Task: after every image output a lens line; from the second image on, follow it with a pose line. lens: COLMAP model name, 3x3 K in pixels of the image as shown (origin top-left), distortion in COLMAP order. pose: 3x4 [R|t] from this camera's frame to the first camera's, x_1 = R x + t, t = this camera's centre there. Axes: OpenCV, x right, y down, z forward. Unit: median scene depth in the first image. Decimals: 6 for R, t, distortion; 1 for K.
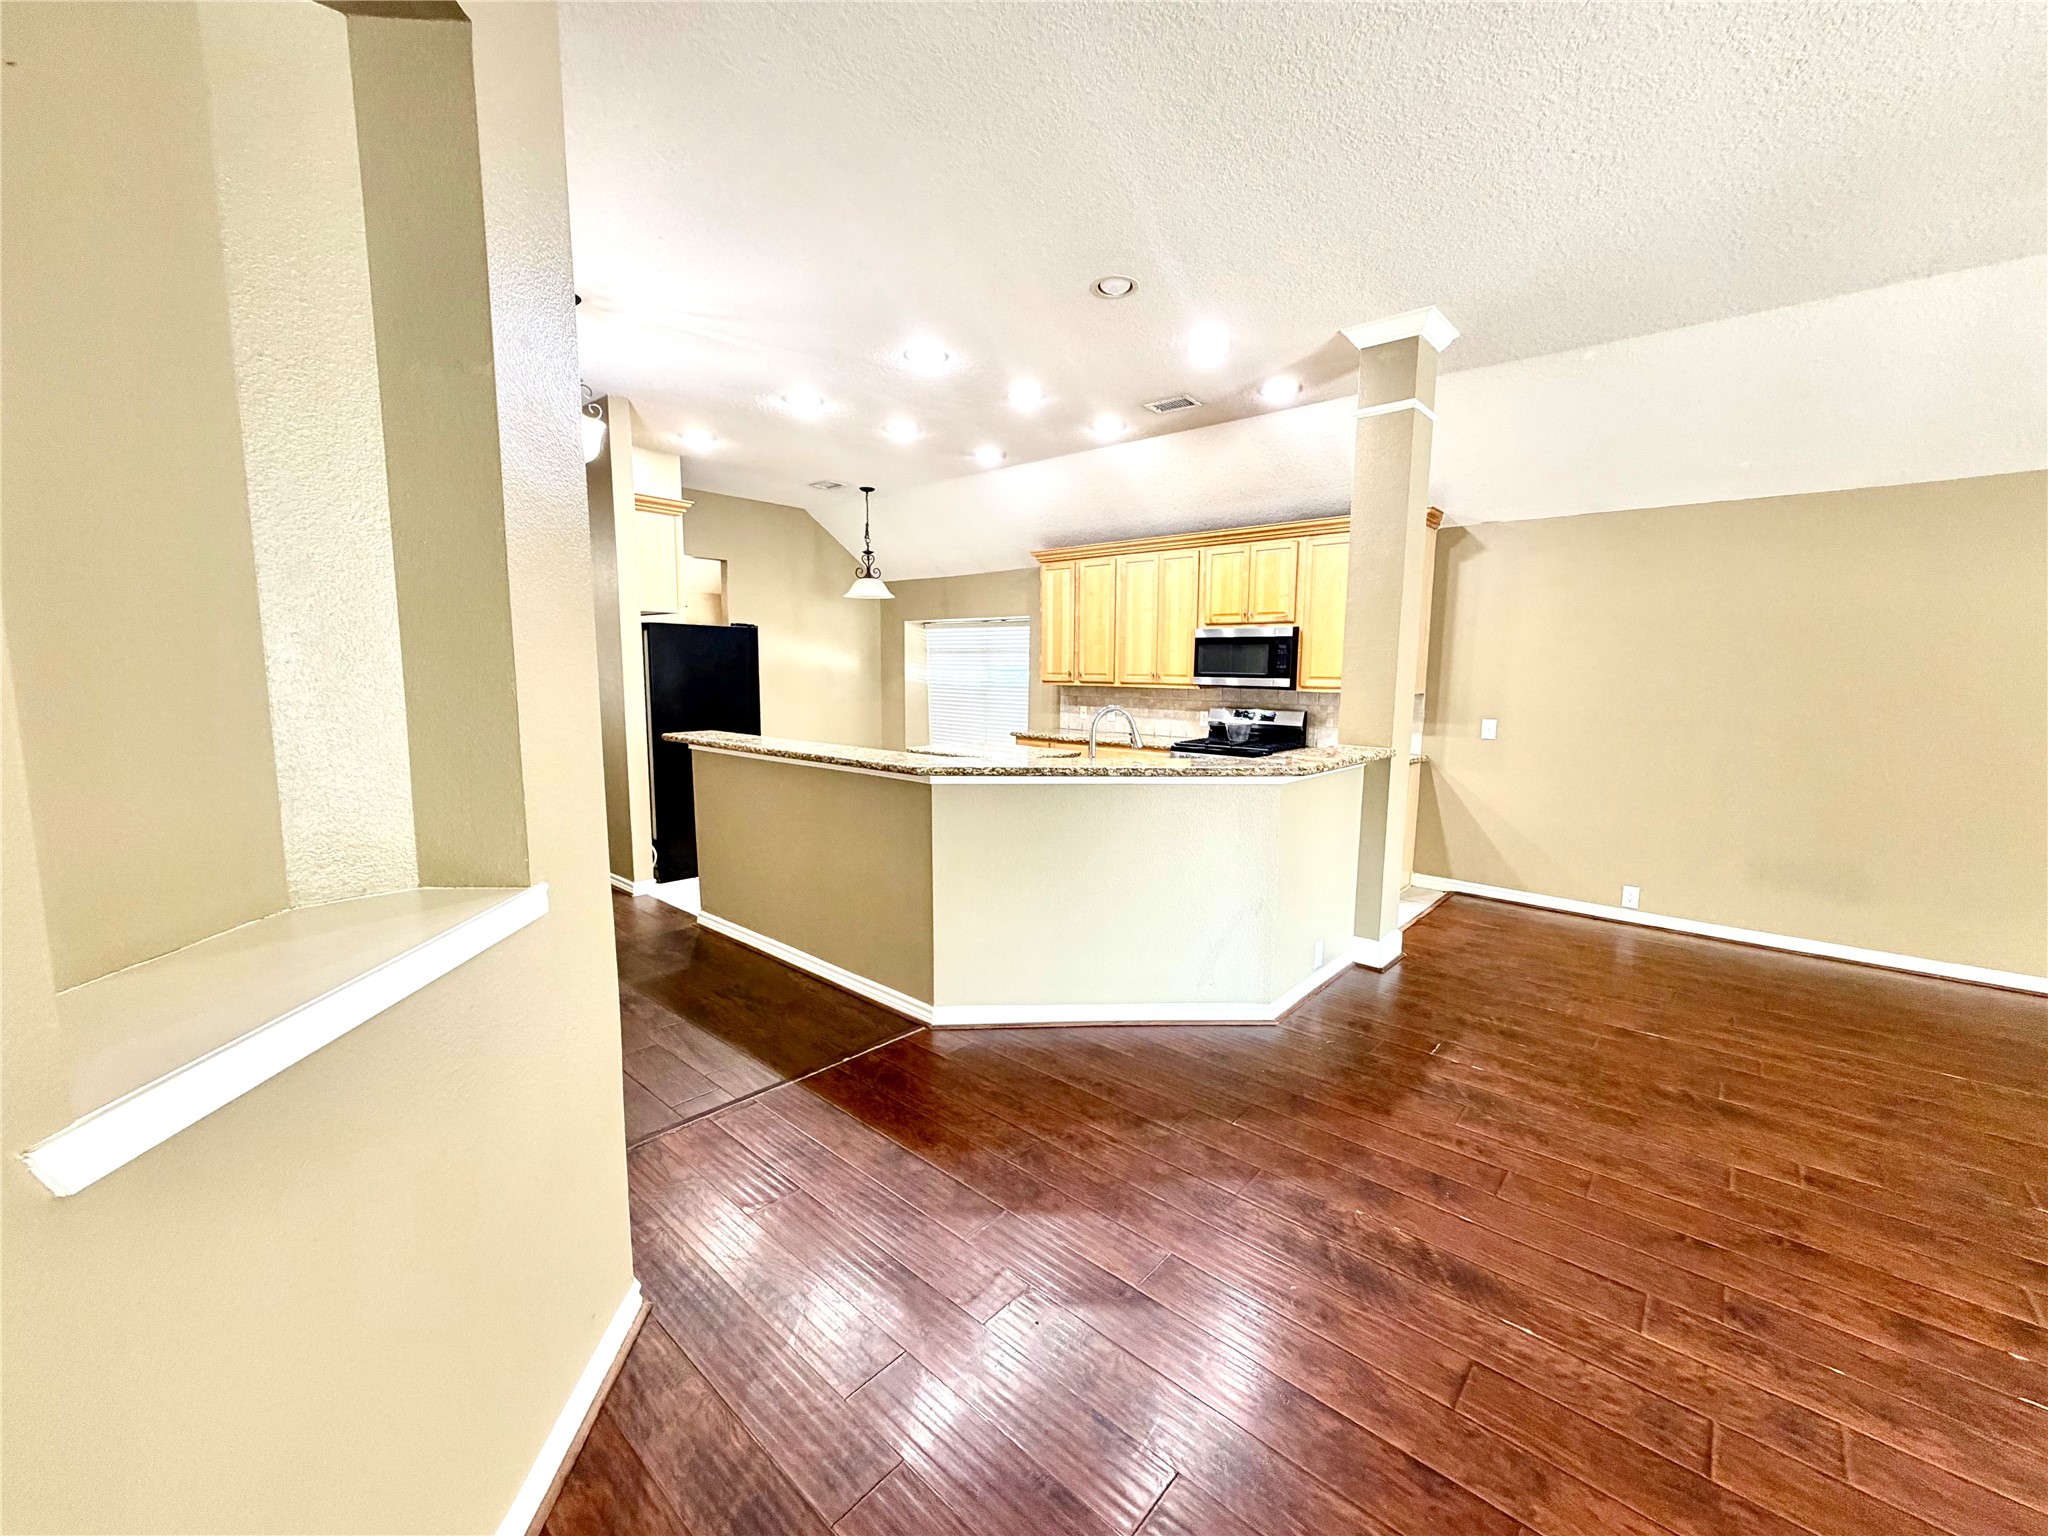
lens RADIAL K [[818.0, 0, 1020.0], [0, 818.0, 770.4], [0, 0, 1]] dist [-0.000345, 0.000751]
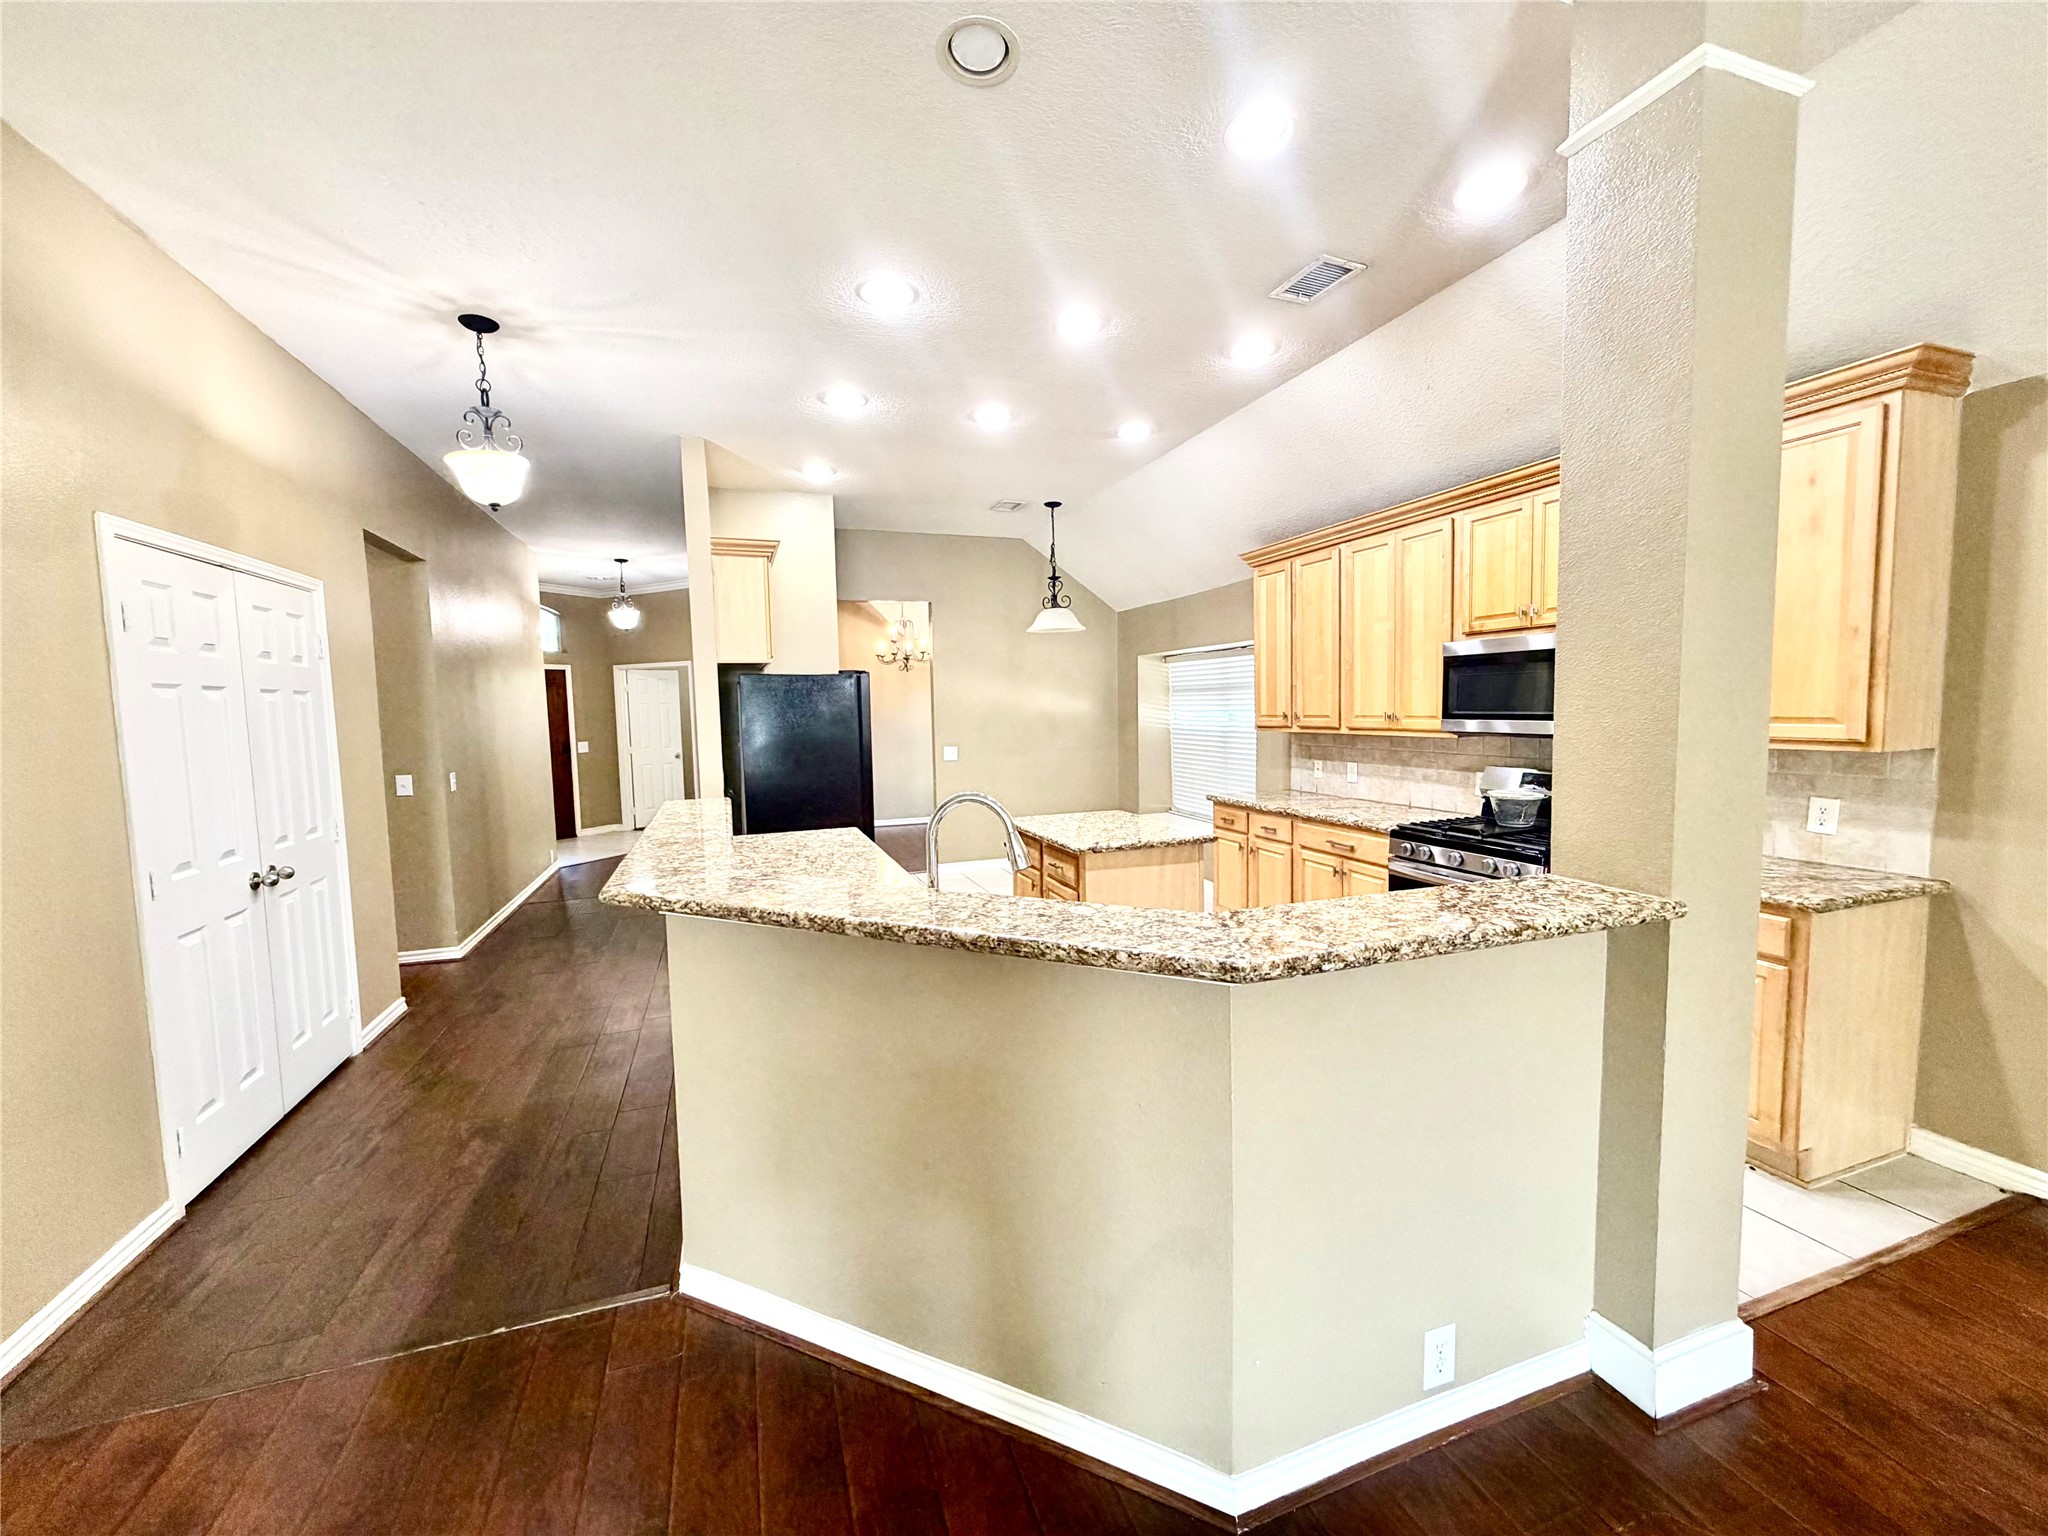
lens RADIAL K [[818.0, 0, 1020.0], [0, 818.0, 770.4], [0, 0, 1]] dist [-0.000345, 0.000751]
pose [[0.876674, 0.010181, -0.480977, 0.288231], [-0.031995, 0.998796, -0.037175, -0.052293], [0.480020, 0.047979, 0.875945, 0.374995]]
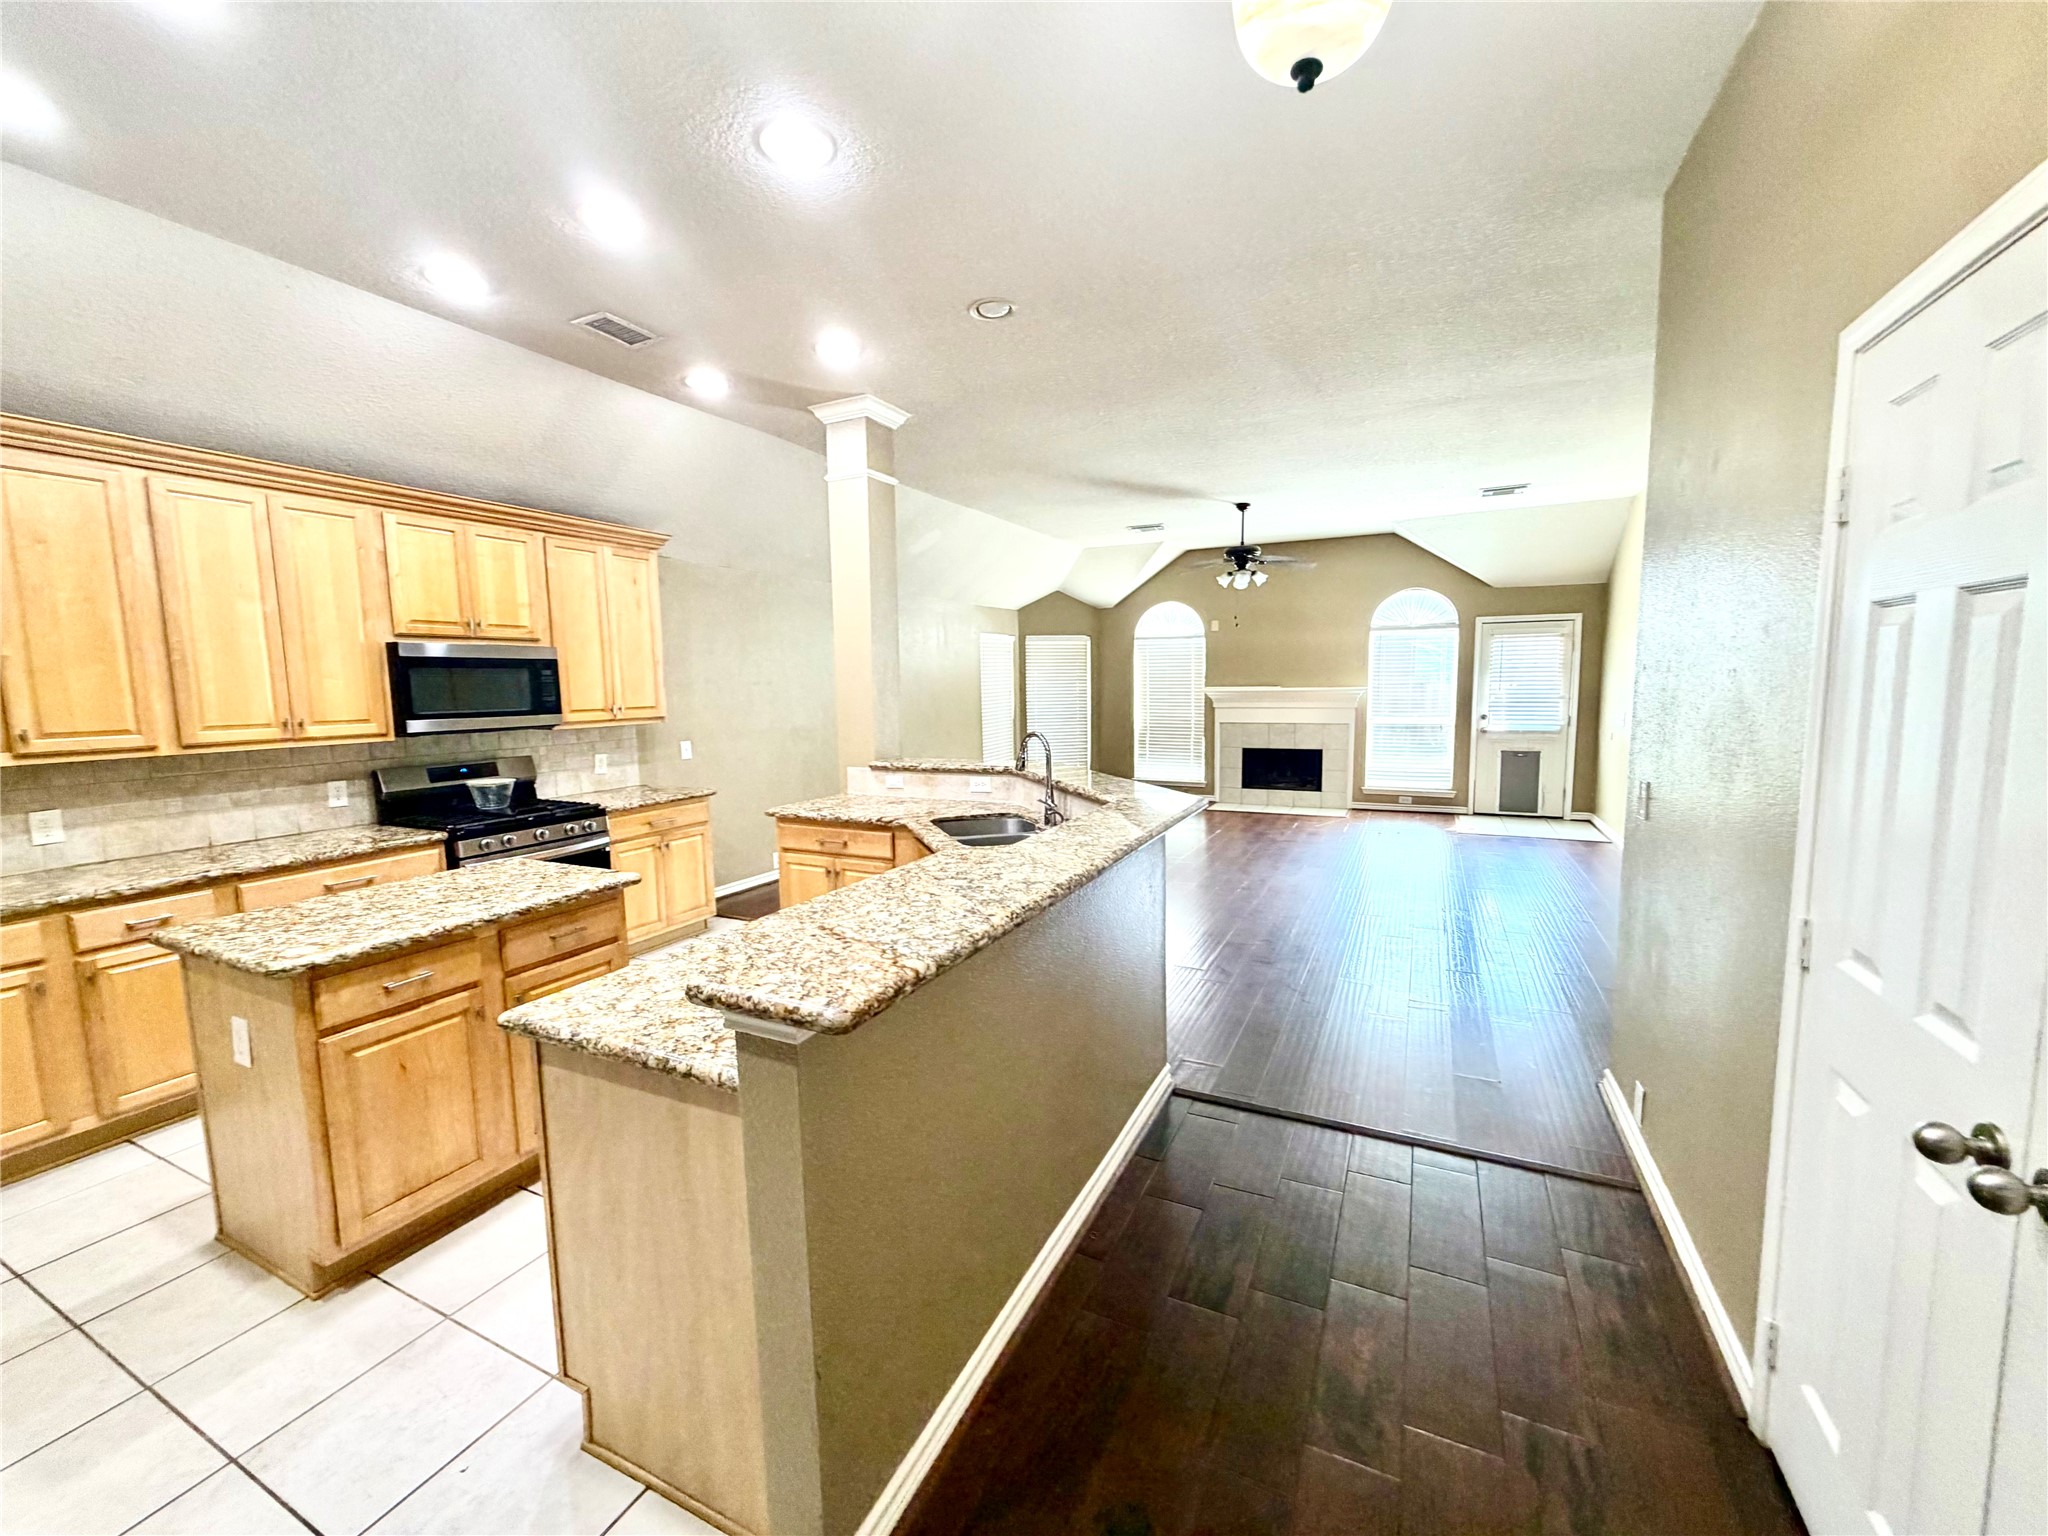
lens RADIAL K [[818.0, 0, 1020.0], [0, 818.0, 770.4], [0, 0, 1]] dist [-0.000345, 0.000751]
pose [[-0.267391, -0.109043, 0.957398, -0.617183], [0.139703, 0.978692, 0.150486, -0.132798], [-0.953407, 0.173990, -0.246460, 0.903426]]
